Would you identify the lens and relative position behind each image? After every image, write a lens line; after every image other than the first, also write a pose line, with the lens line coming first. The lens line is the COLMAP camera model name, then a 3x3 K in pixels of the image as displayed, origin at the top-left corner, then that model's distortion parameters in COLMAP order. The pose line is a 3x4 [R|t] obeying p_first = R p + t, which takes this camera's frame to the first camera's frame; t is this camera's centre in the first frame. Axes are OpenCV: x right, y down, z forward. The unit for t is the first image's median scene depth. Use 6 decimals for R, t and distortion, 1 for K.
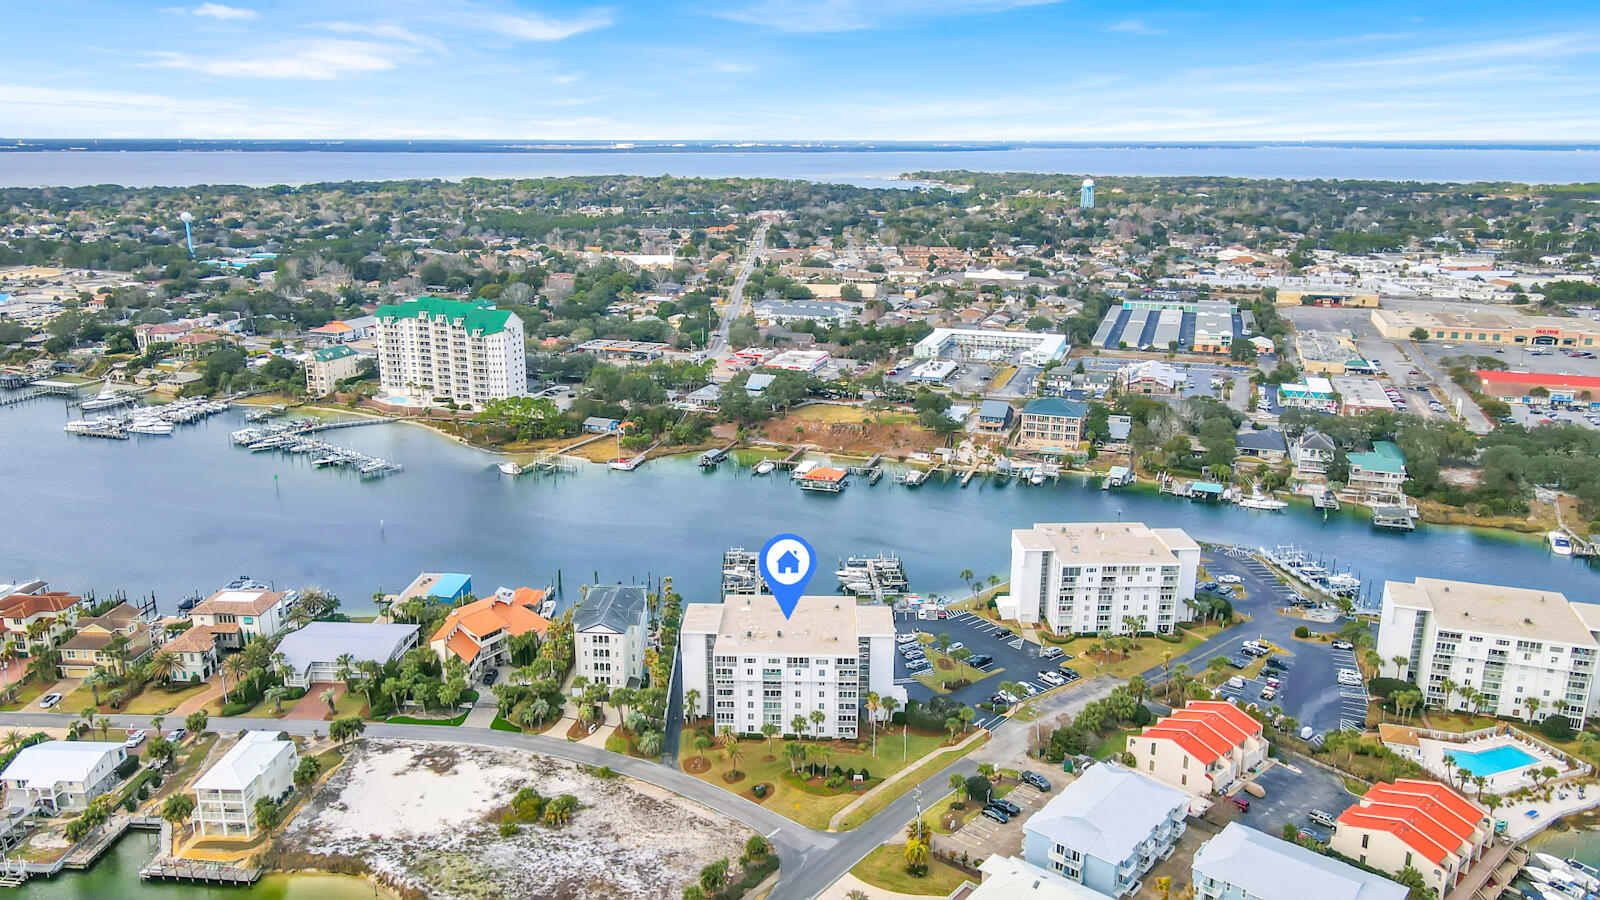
lens RADIAL K [[1175.4, 0, 796.9], [0, 1175.4, 451.3], [0, 0, 1]] dist [-0.002880, 0.032088]
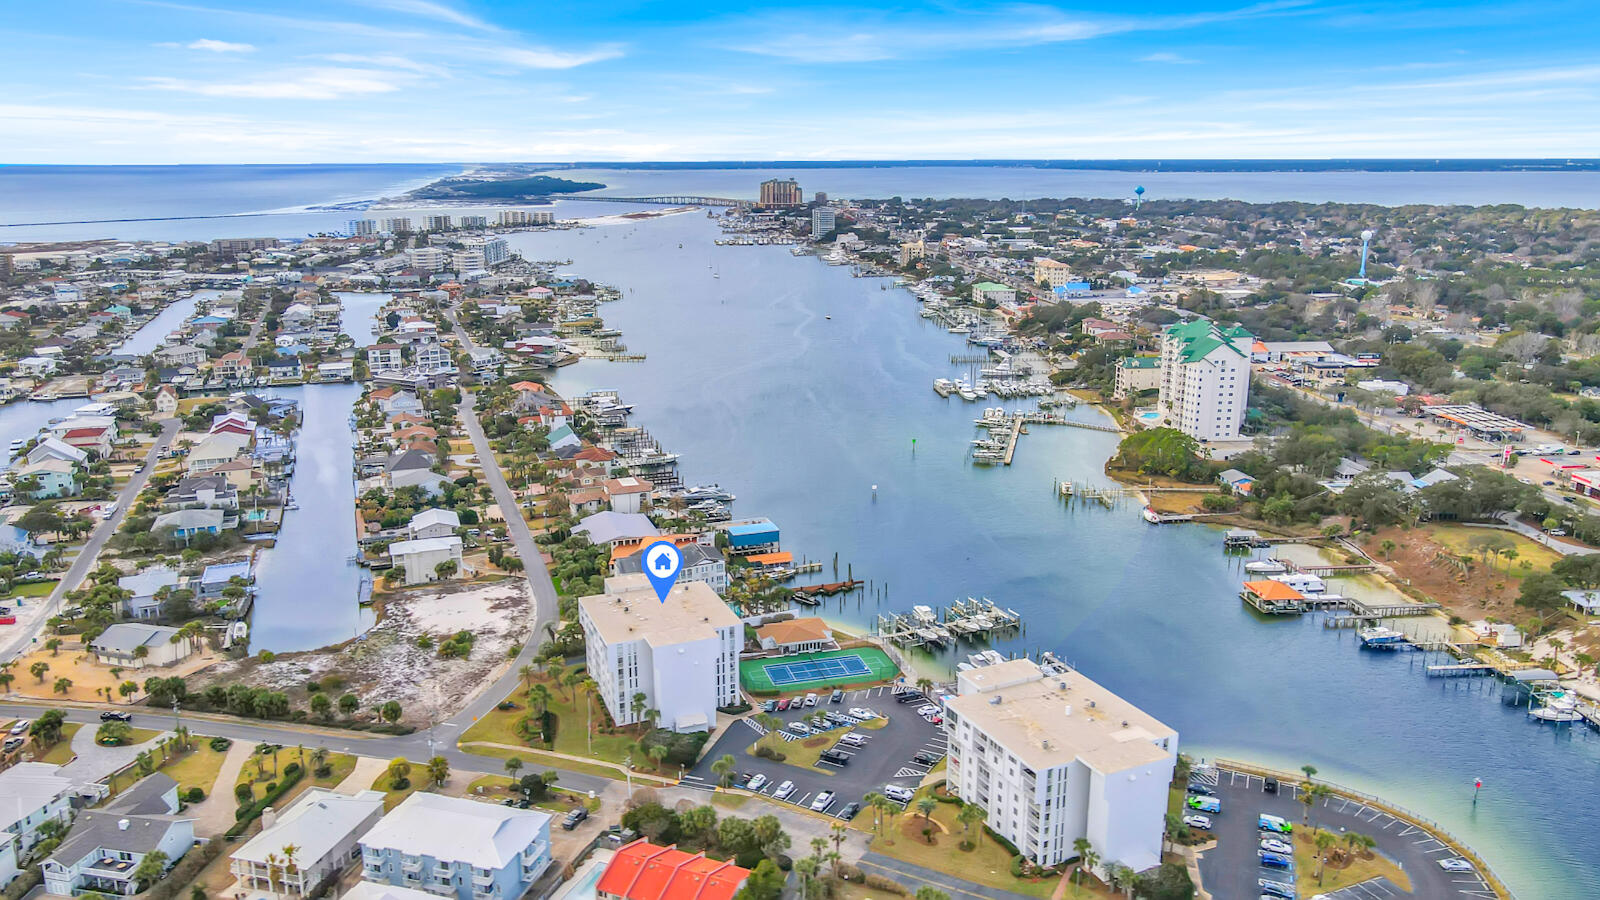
lens RADIAL K [[1175.4, 0, 796.9], [0, 1175.4, 451.3], [0, 0, 1]] dist [-0.002880, 0.032088]
pose [[0.405989, 0.221776, -0.886560, 0.971623], [-0.235428, 0.962745, 0.133023, -0.167162], [0.883032, 0.154715, 0.443077, 0.620625]]
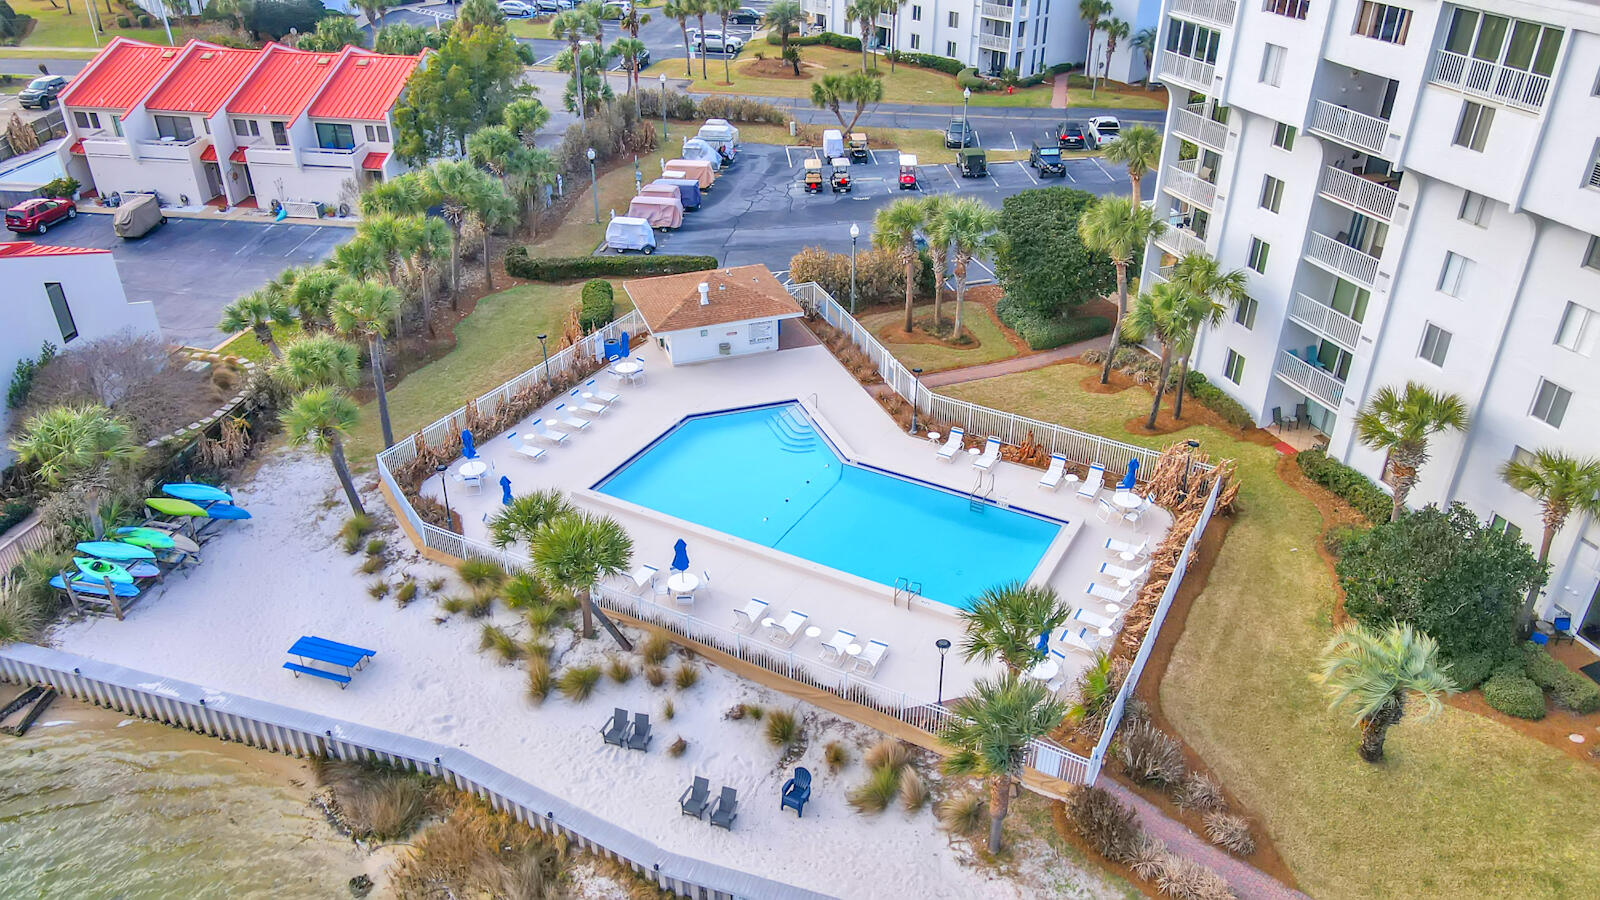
lens RADIAL K [[1175.4, 0, 796.9], [0, 1175.4, 451.3], [0, 0, 1]] dist [-0.002880, 0.032088]
pose [[0.638115, 0.388469, -0.664756, 0.673105], [-0.202362, 0.917651, 0.342003, 0.176179], [0.742872, -0.083716, 0.664178, 0.815644]]
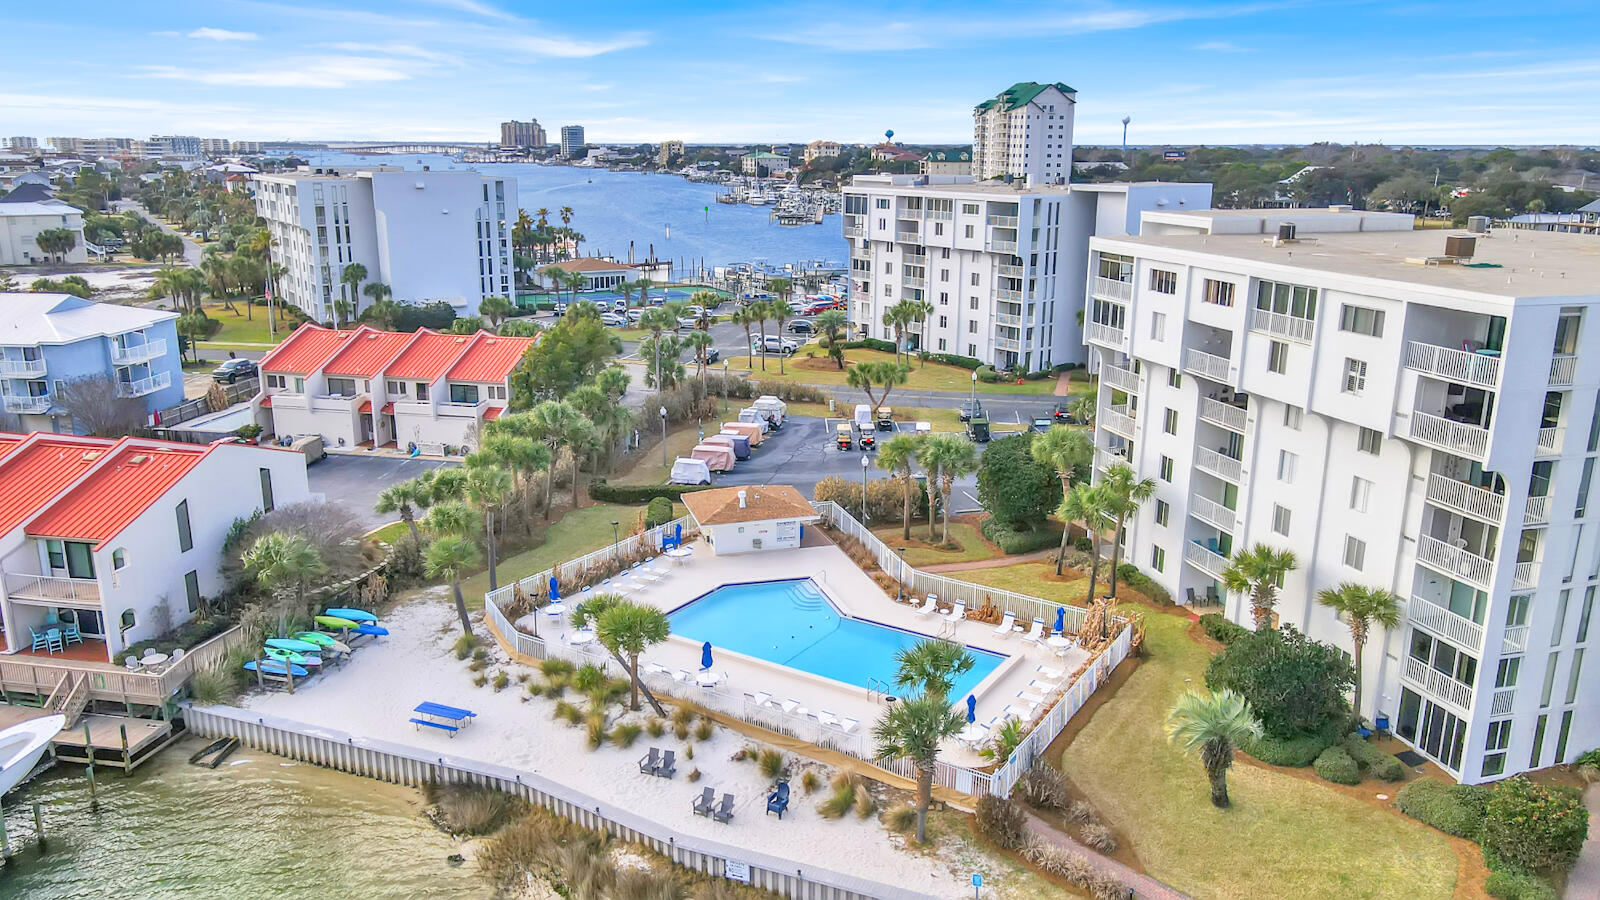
lens RADIAL K [[1177.6, 0, 795.4], [0, 1177.6, 448.3], [0, 0, 1]] dist [-0.028287, 0.103371]
pose [[0.587851, 0.206068, -0.782283, 0.731839], [-0.215488, 0.971962, 0.094103, 0.187166], [0.779741, 0.113254, 0.615774, 0.785271]]
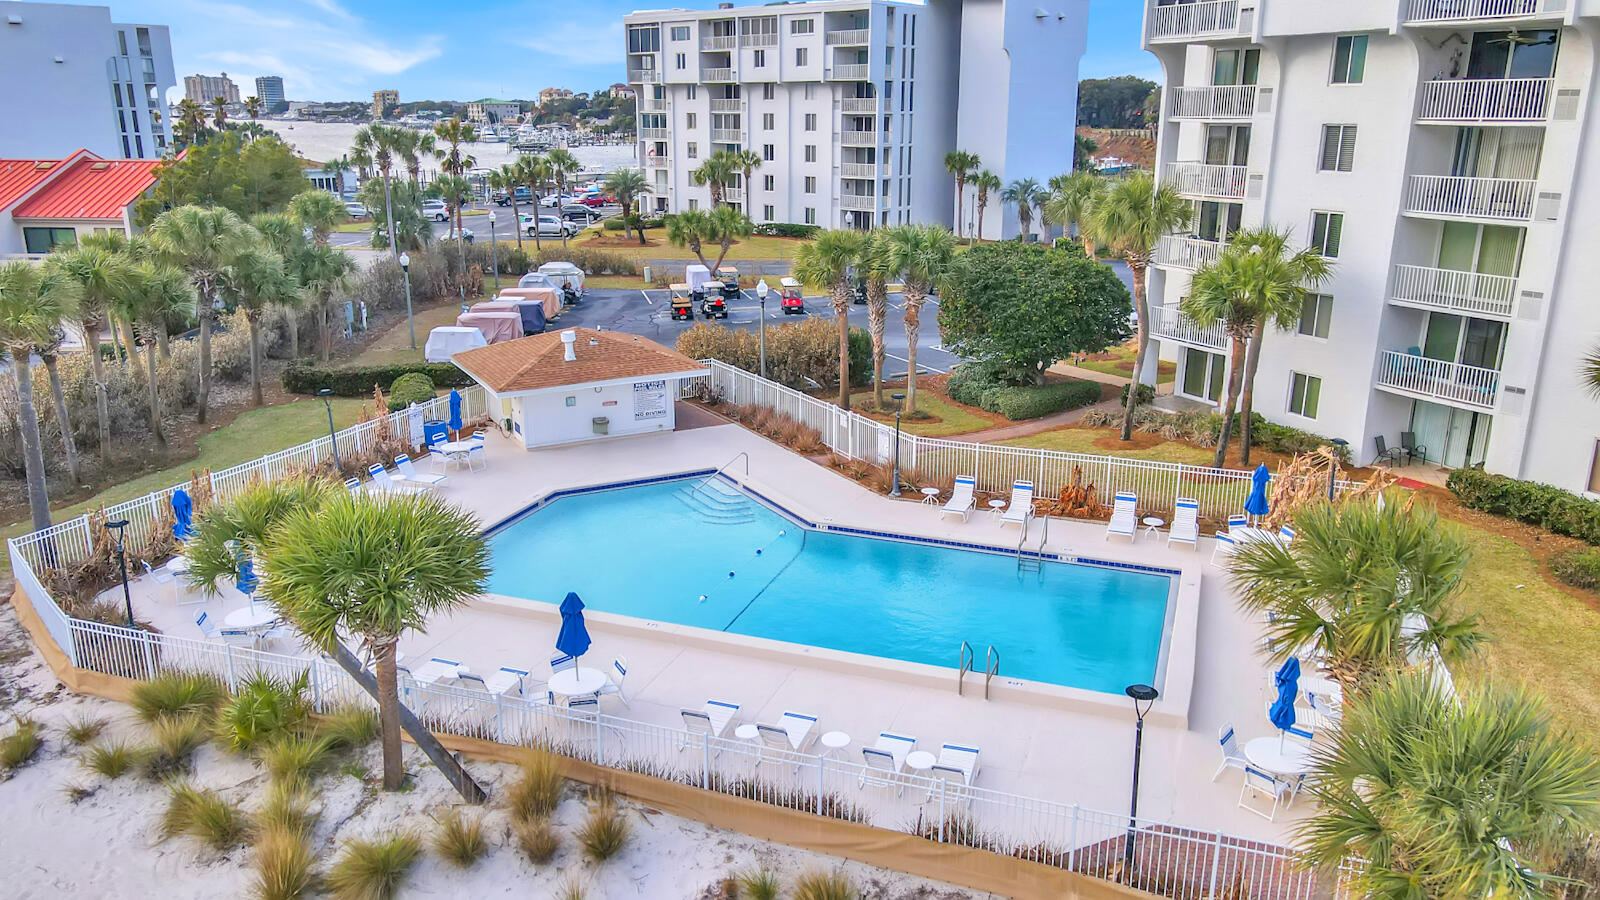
lens RADIAL K [[1176.5, 0, 792.4], [0, 1176.5, 447.6], [0, 0, 1]] dist [0.002822, 0.041076]
pose [[0.749254, 0.185118, -0.635885, 0.626336], [-0.173362, 0.981484, 0.081459, 0.225015], [0.639190, 0.049205, 0.767473, 0.852658]]
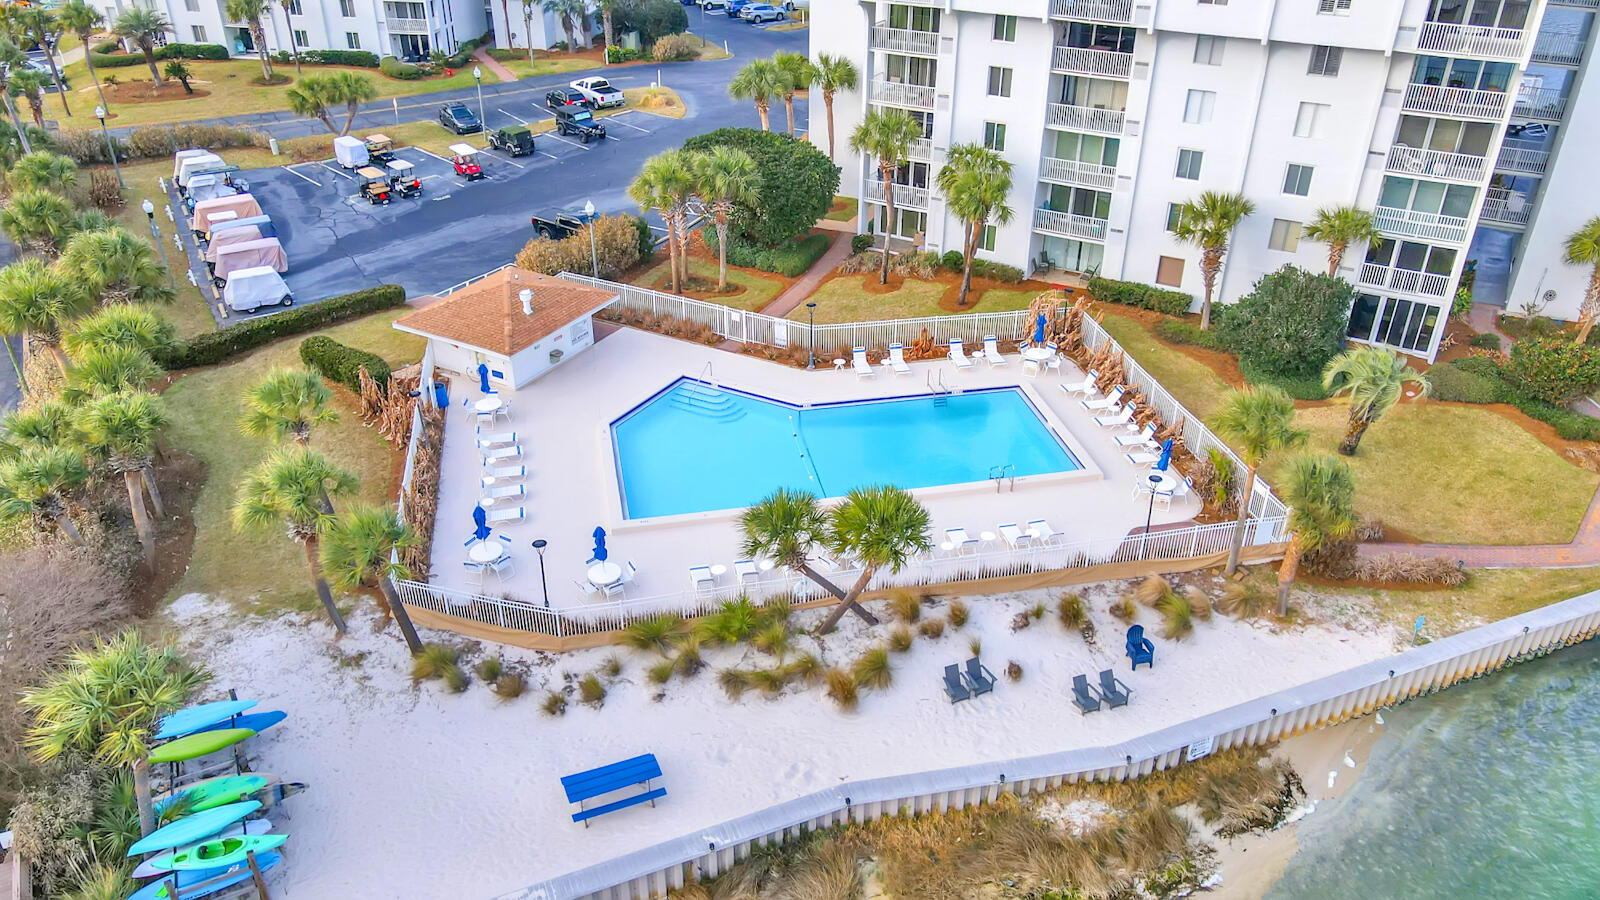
lens RADIAL K [[1175.4, 0, 796.9], [0, 1175.4, 451.3], [0, 0, 1]] dist [-0.002880, 0.032088]
pose [[0.986242, 0.086473, -0.140884, 0.575427], [-0.045985, 0.962143, 0.268636, 0.197728], [0.158780, -0.258462, 0.952883, 0.763338]]
